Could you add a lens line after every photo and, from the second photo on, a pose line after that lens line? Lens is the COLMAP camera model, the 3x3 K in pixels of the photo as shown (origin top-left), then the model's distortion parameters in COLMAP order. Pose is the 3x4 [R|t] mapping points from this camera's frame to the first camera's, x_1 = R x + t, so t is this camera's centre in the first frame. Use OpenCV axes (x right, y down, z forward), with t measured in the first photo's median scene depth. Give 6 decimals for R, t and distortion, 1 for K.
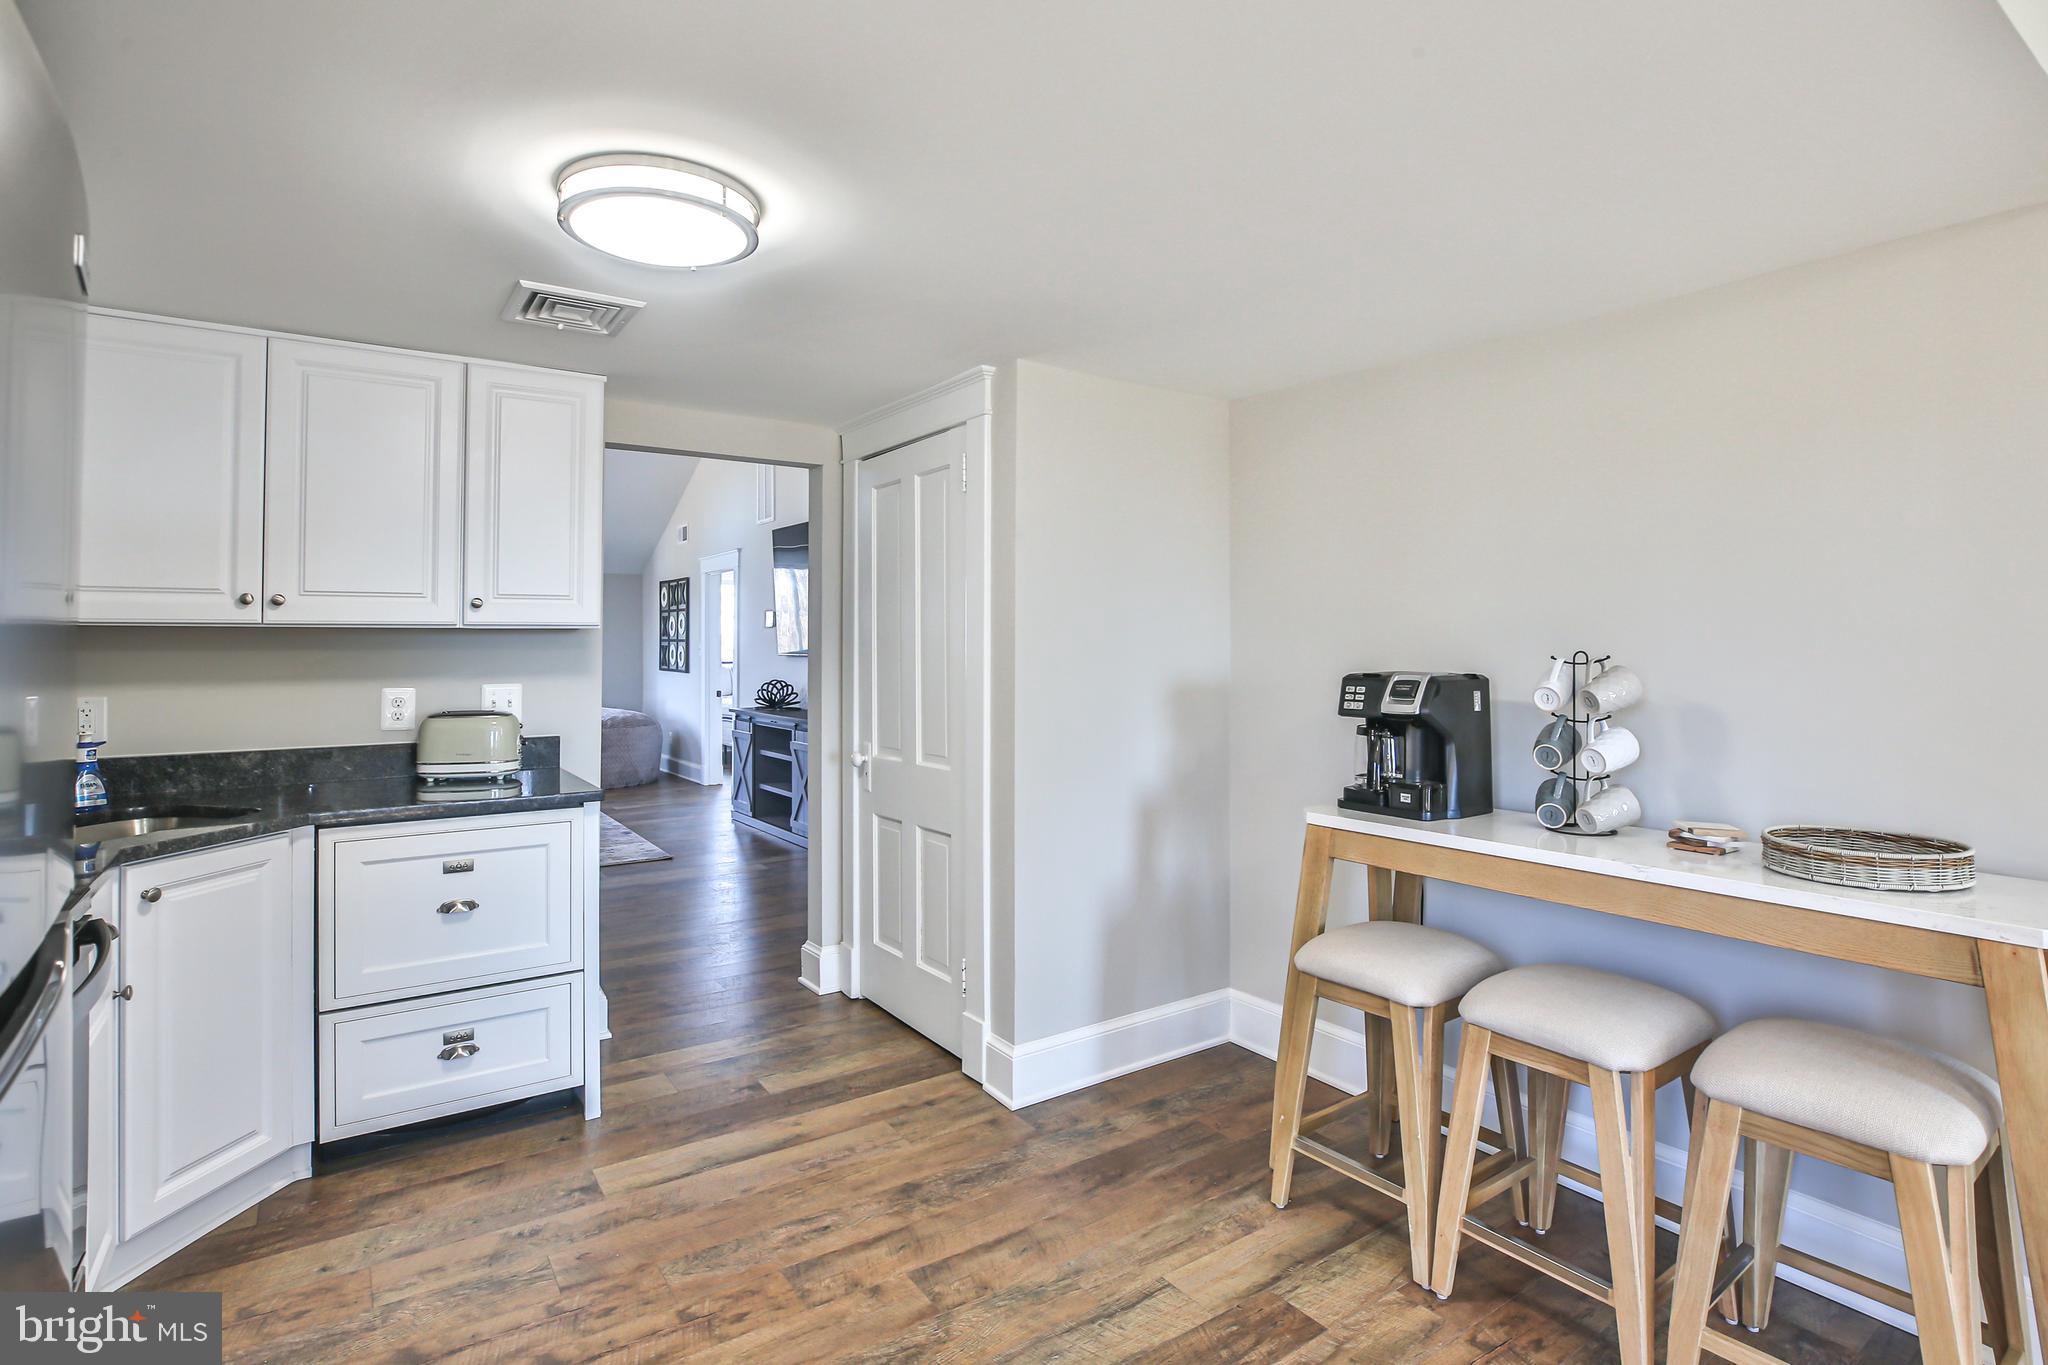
lens RADIAL K [[1010.9, 0, 1003.3], [0, 1010.9, 645.5], [0, 0, 1]] dist [-0.031469, 0.008242]
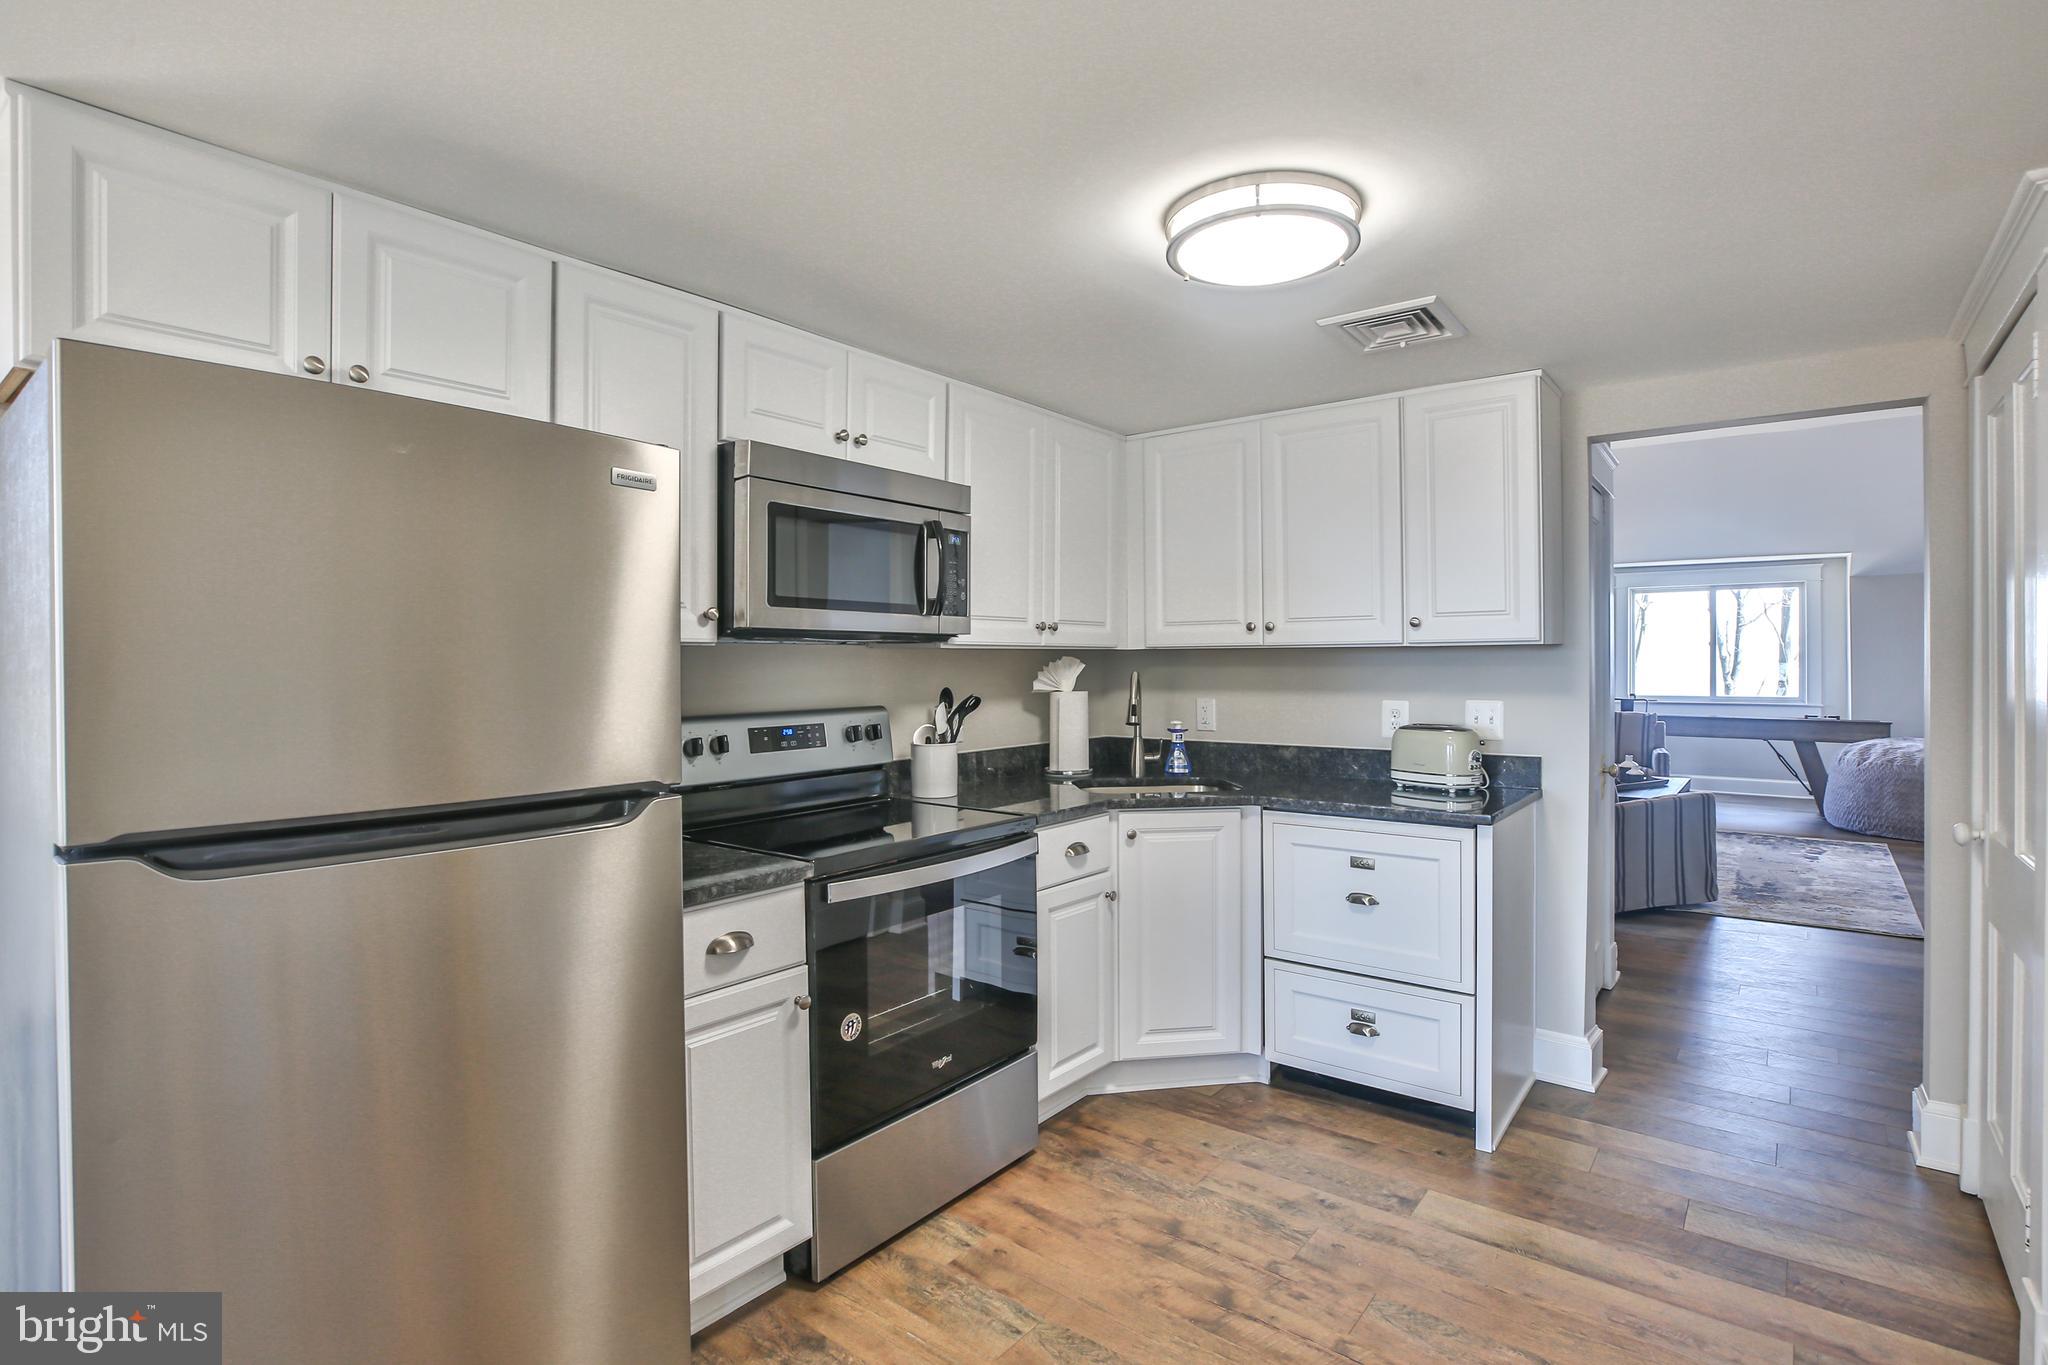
lens RADIAL K [[1010.9, 0, 1041.3], [0, 1010.9, 669.7], [0, 0, 1]] dist [-0.031469, 0.008242]
pose [[0.312800, 0.016826, -0.949670, 0.404139], [0.007255, 0.999772, 0.020103, -0.019439], [0.949791, -0.013178, 0.312606, 0.319851]]
